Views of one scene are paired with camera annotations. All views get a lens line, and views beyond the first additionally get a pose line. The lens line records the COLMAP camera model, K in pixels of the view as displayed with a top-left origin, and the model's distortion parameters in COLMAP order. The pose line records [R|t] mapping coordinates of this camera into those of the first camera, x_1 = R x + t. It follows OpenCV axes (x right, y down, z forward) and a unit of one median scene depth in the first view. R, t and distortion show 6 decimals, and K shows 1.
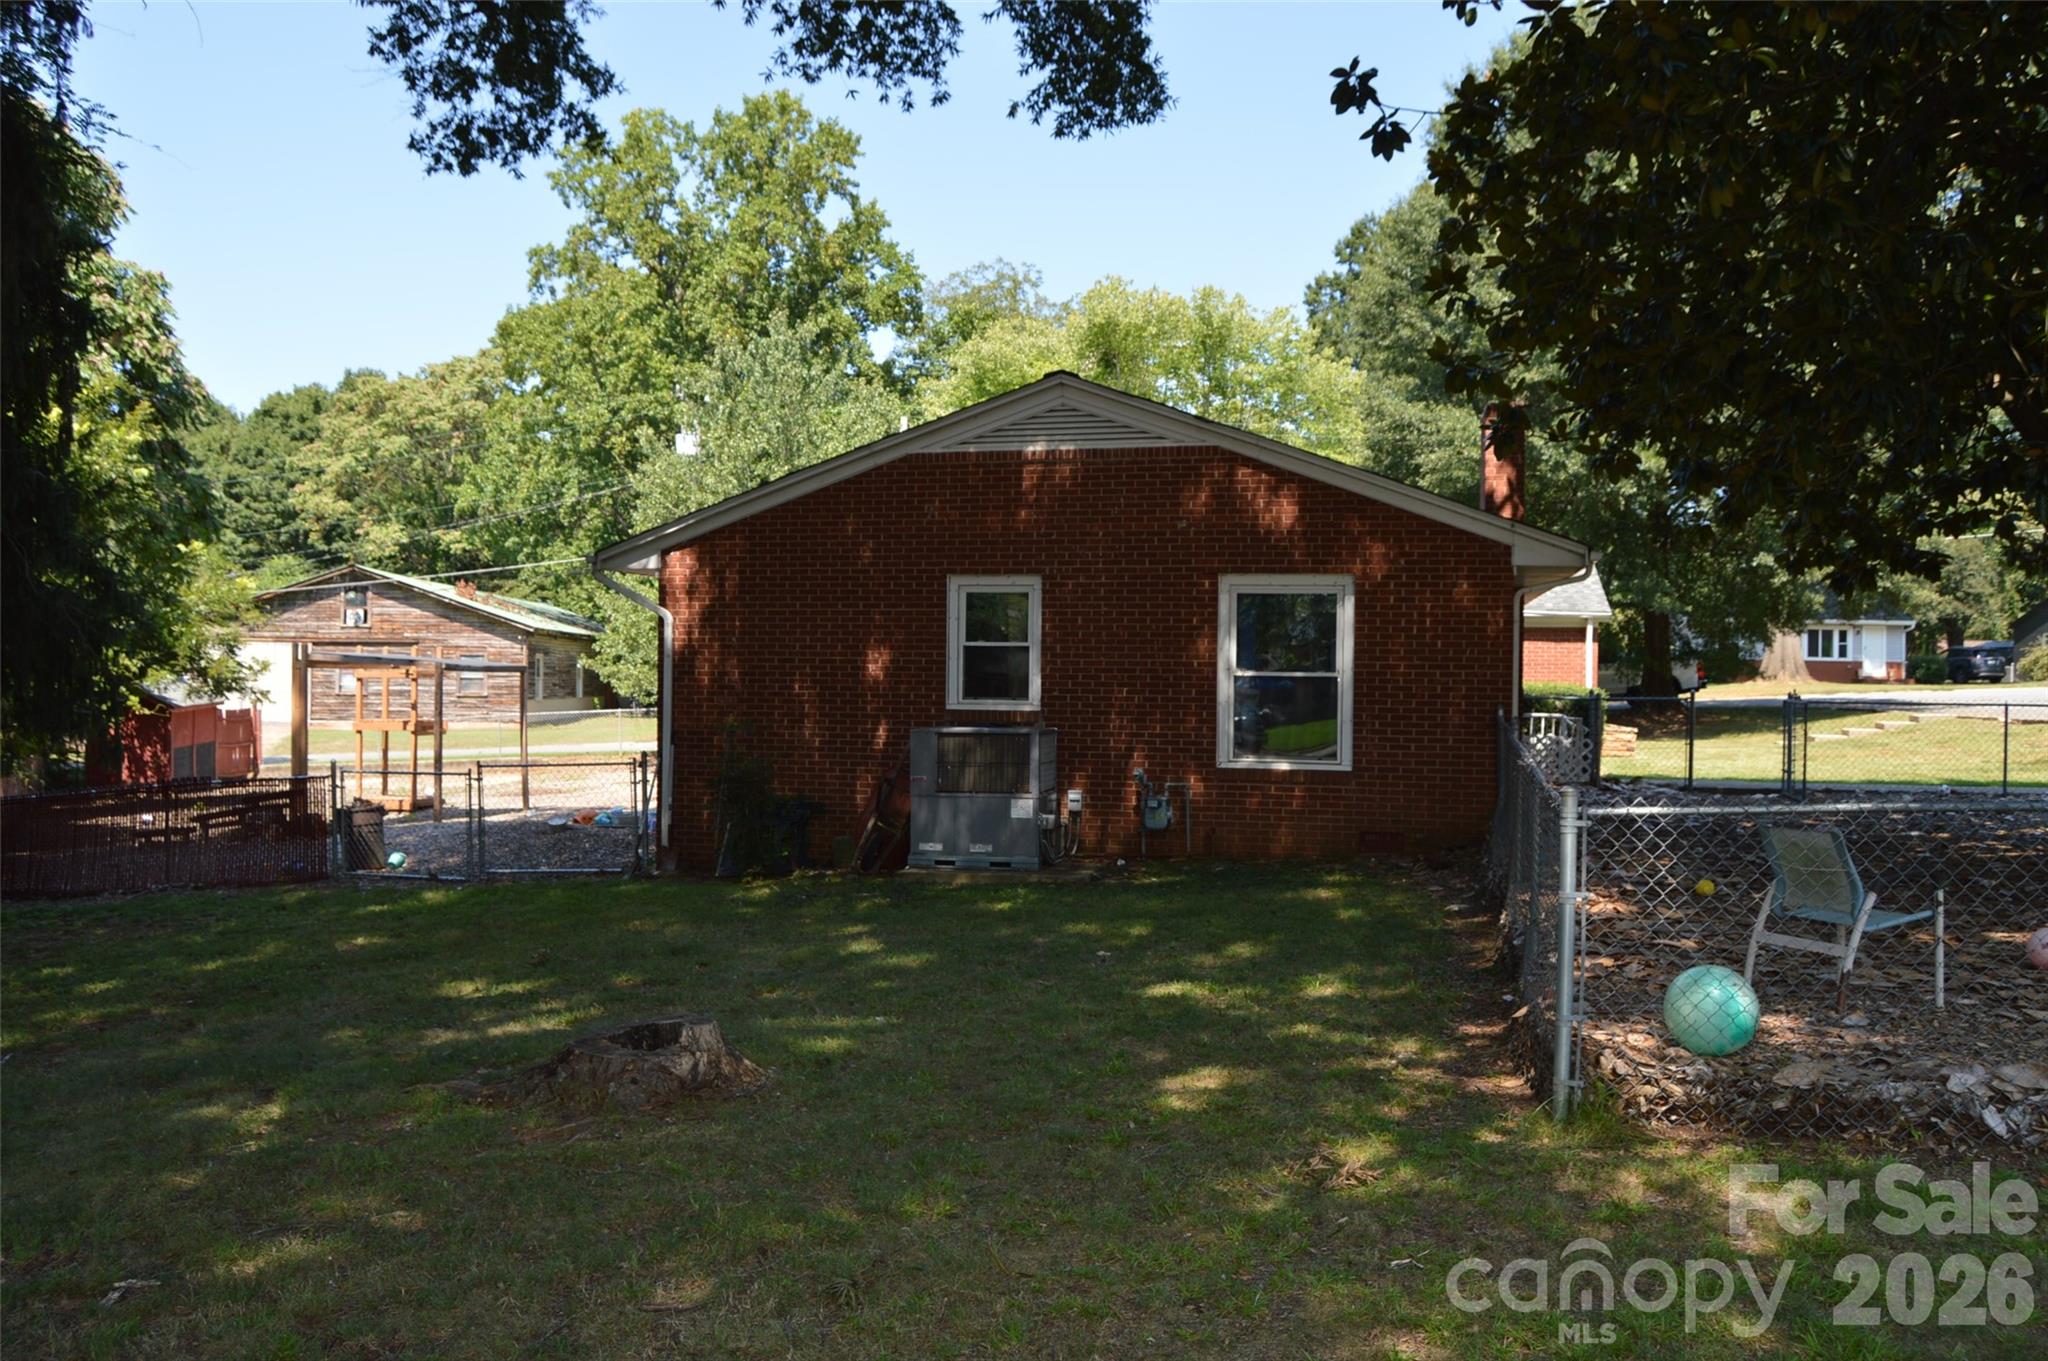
lens RADIAL K [[1622.0, 0, 1031.9], [0, 1622.0, 668.7], [0, 0, 1]] dist [-0.097809, 0.051670]
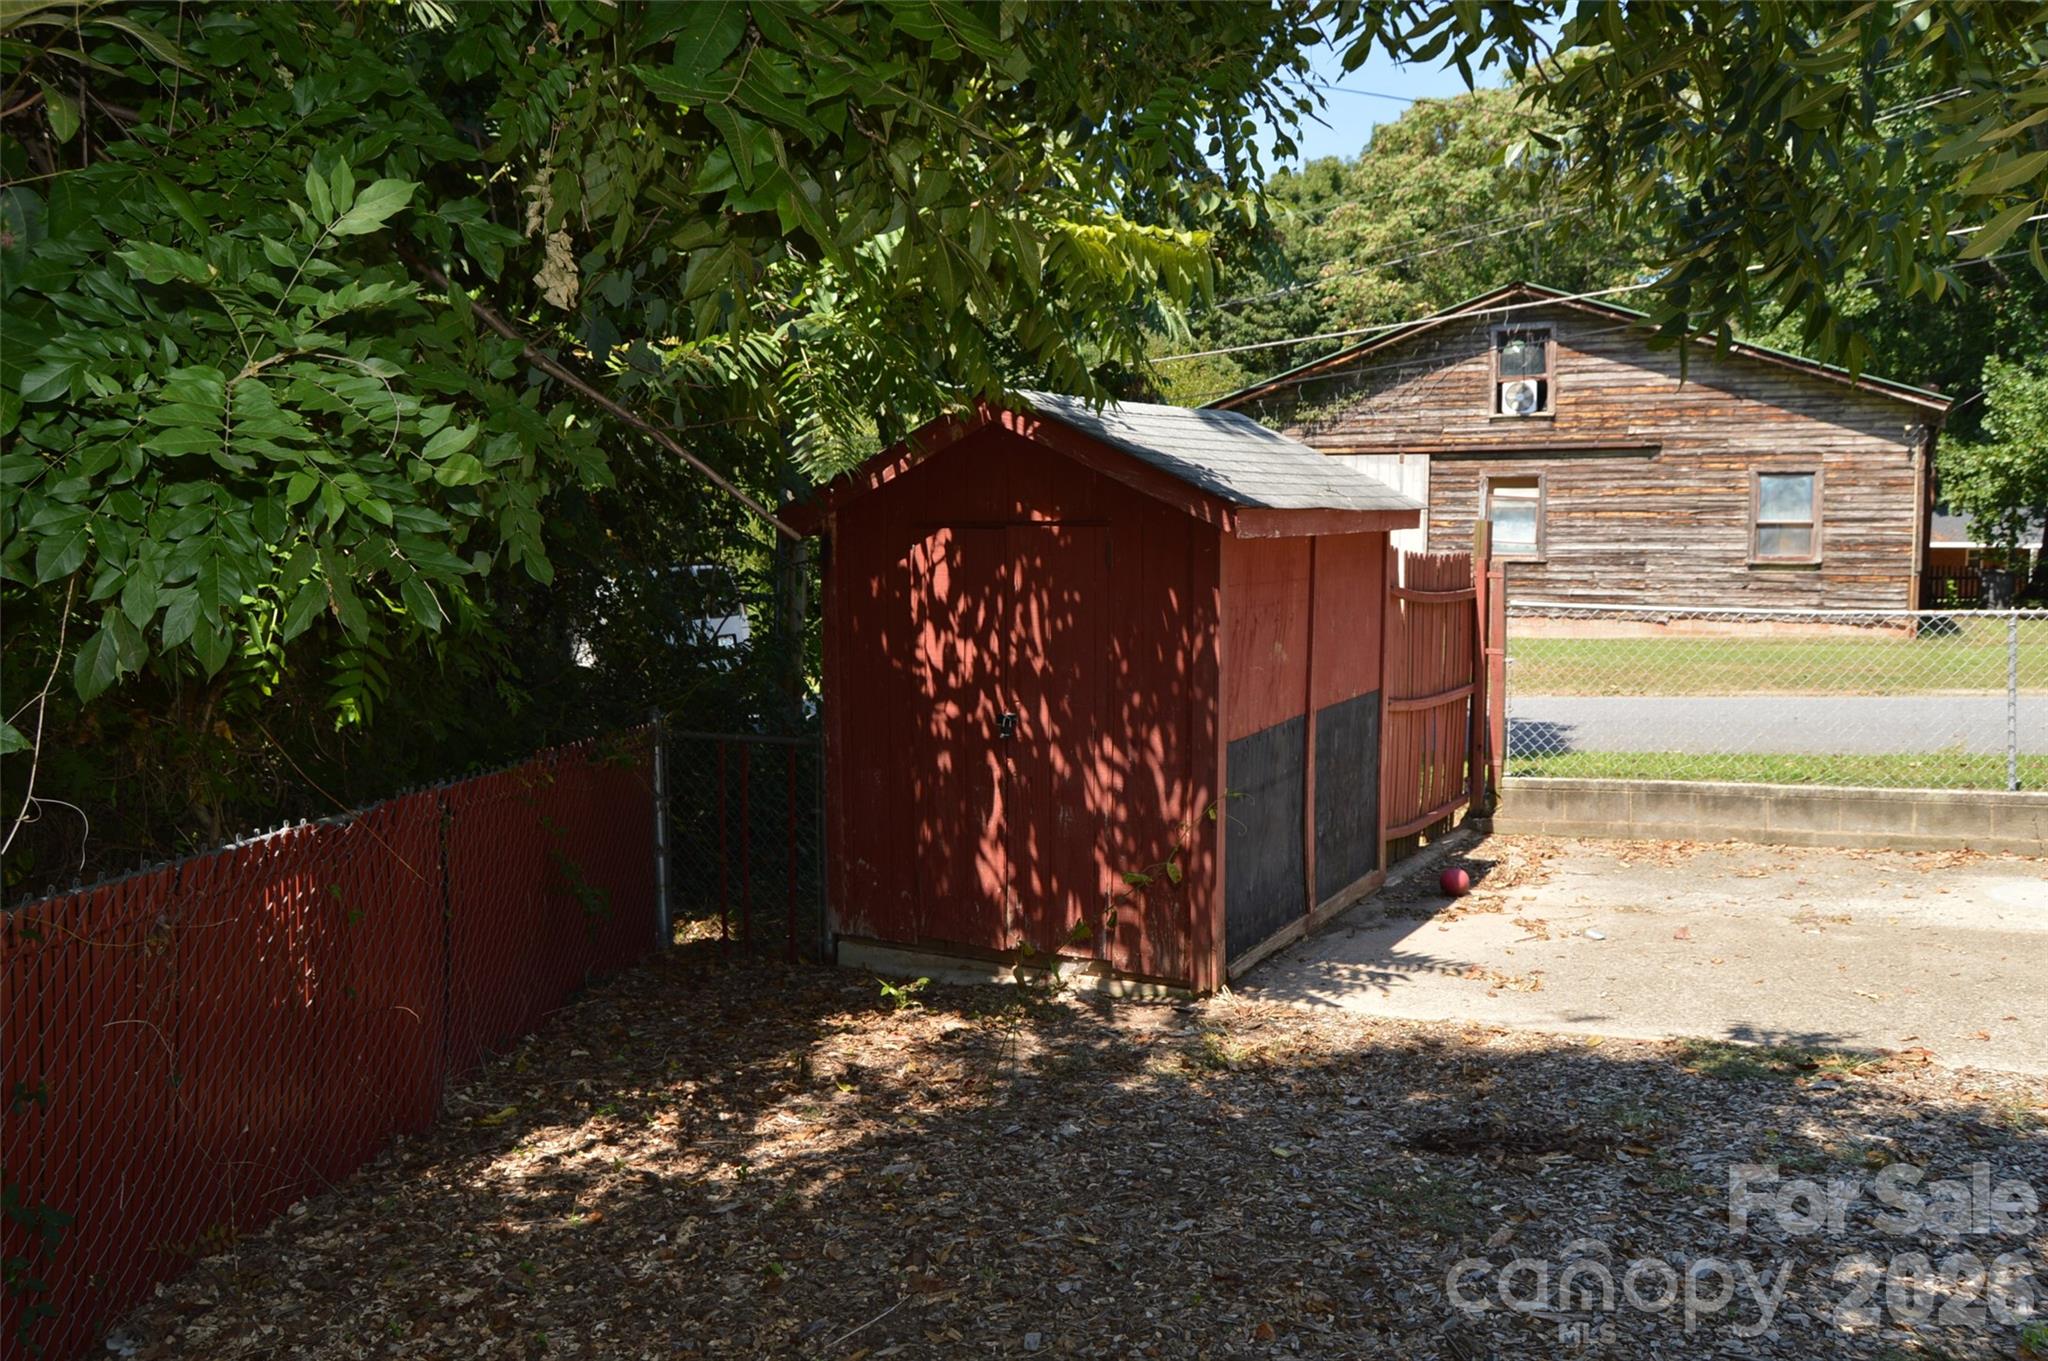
lens RADIAL K [[1637.7, 0, 1075.6], [0, 1637.7, 674.0], [0, 0, 1]] dist [-0.079884, 0.003781]
pose [[0.857500, 0.029200, -0.513654, -0.224608], [0.002804, 0.998108, 0.061421, 0.015098], [0.514476, -0.054109, 0.855796, 0.404242]]
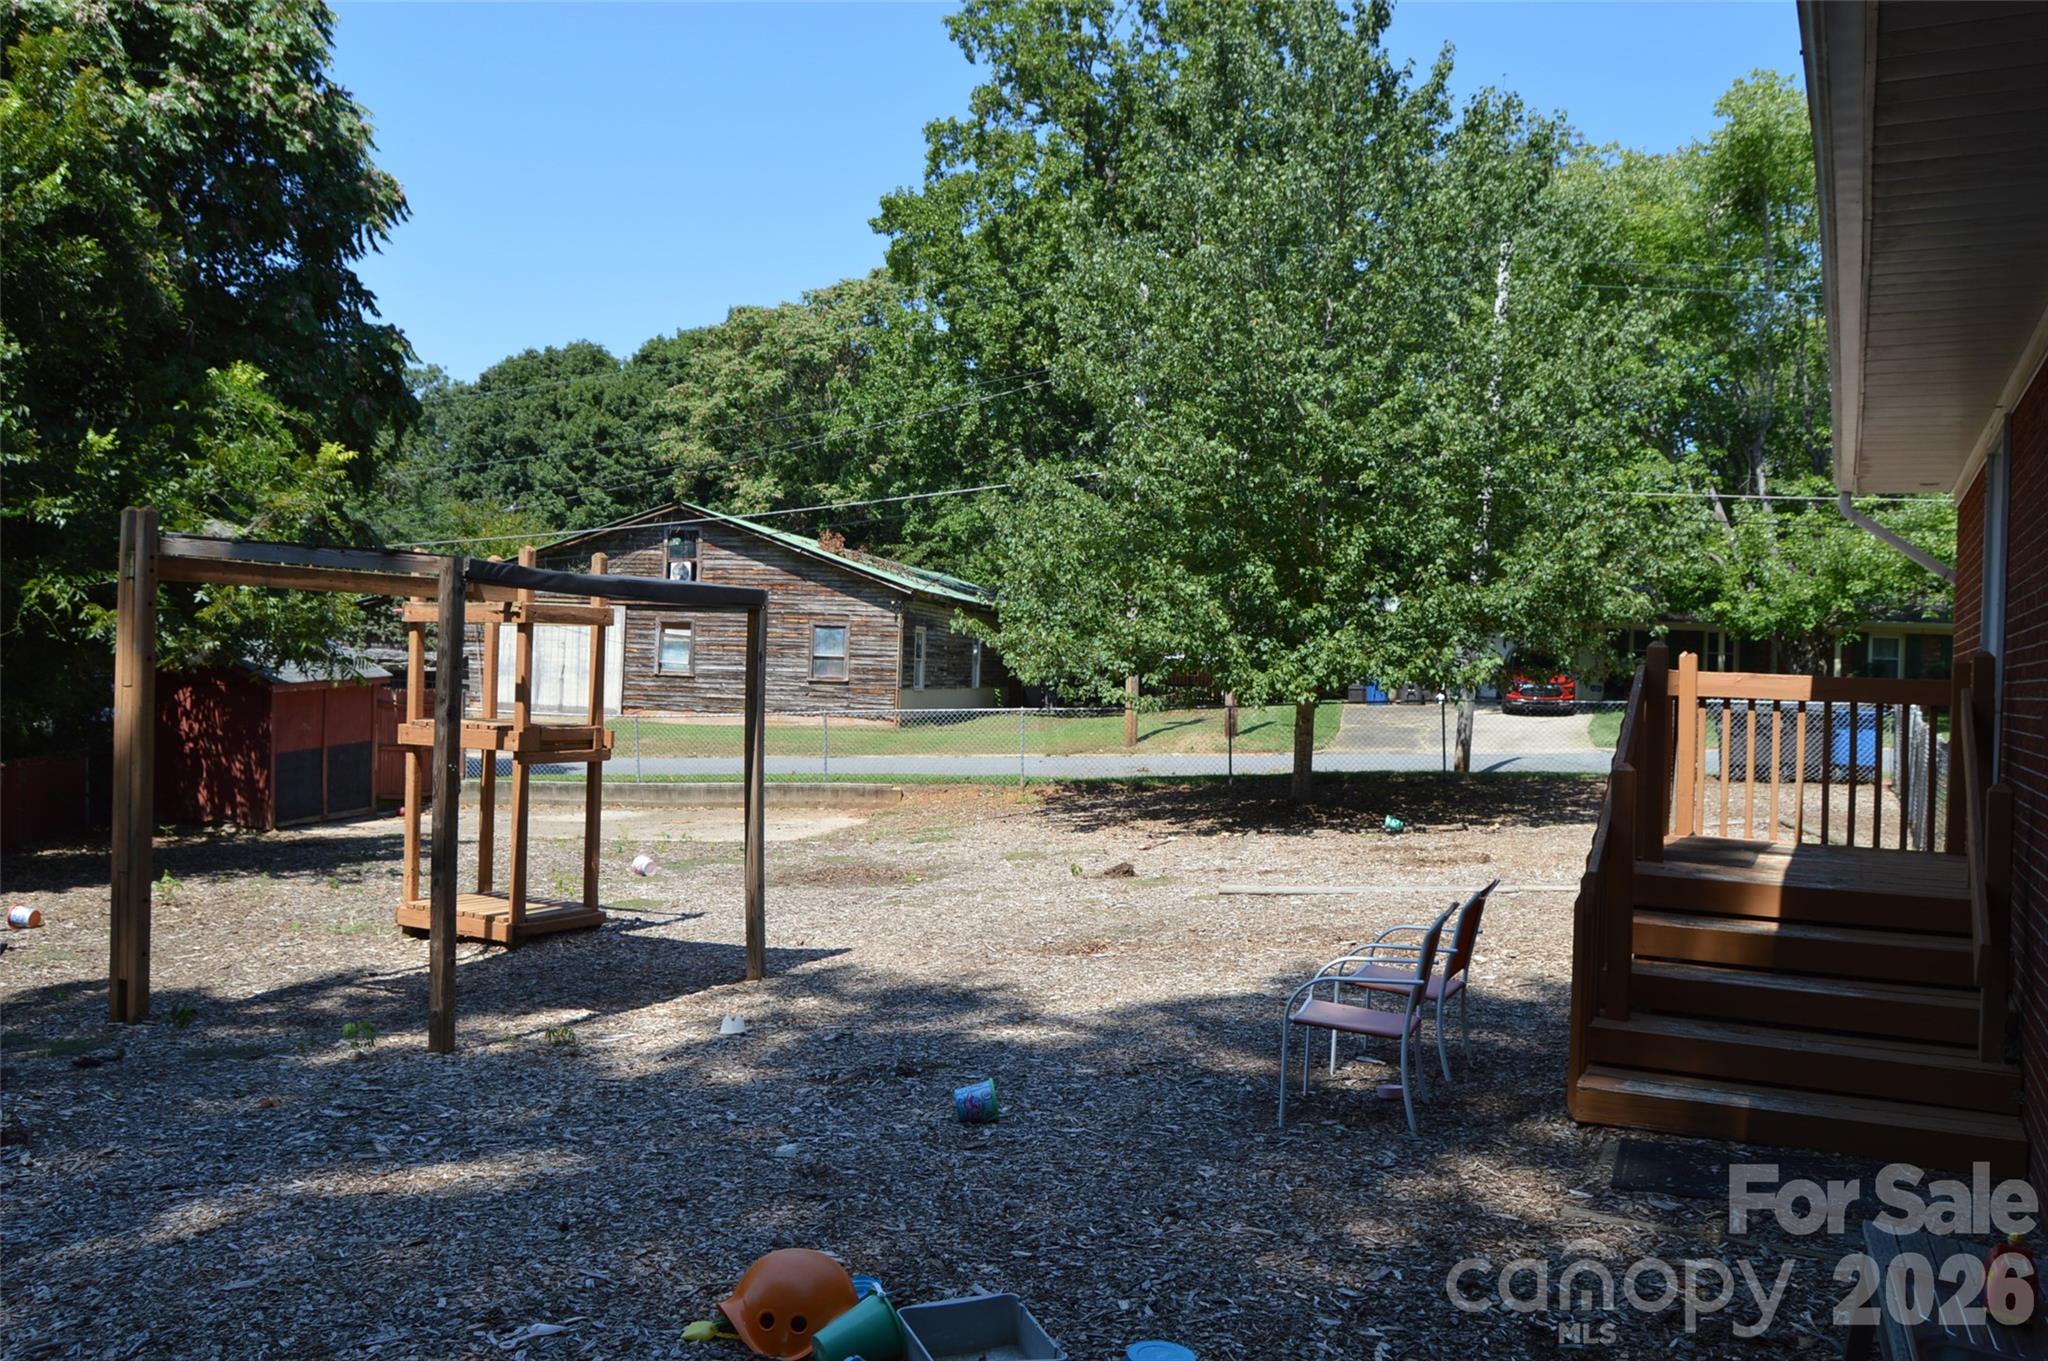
lens RADIAL K [[1622.0, 0, 1031.9], [0, 1622.0, 668.7], [0, 0, 1]] dist [-0.097809, 0.051670]
pose [[0.968655, 0.021793, -0.247452, -0.059759], [-0.021278, 0.999762, 0.004756, 0.004466], [0.247497, 0.000659, 0.968888, 0.240138]]
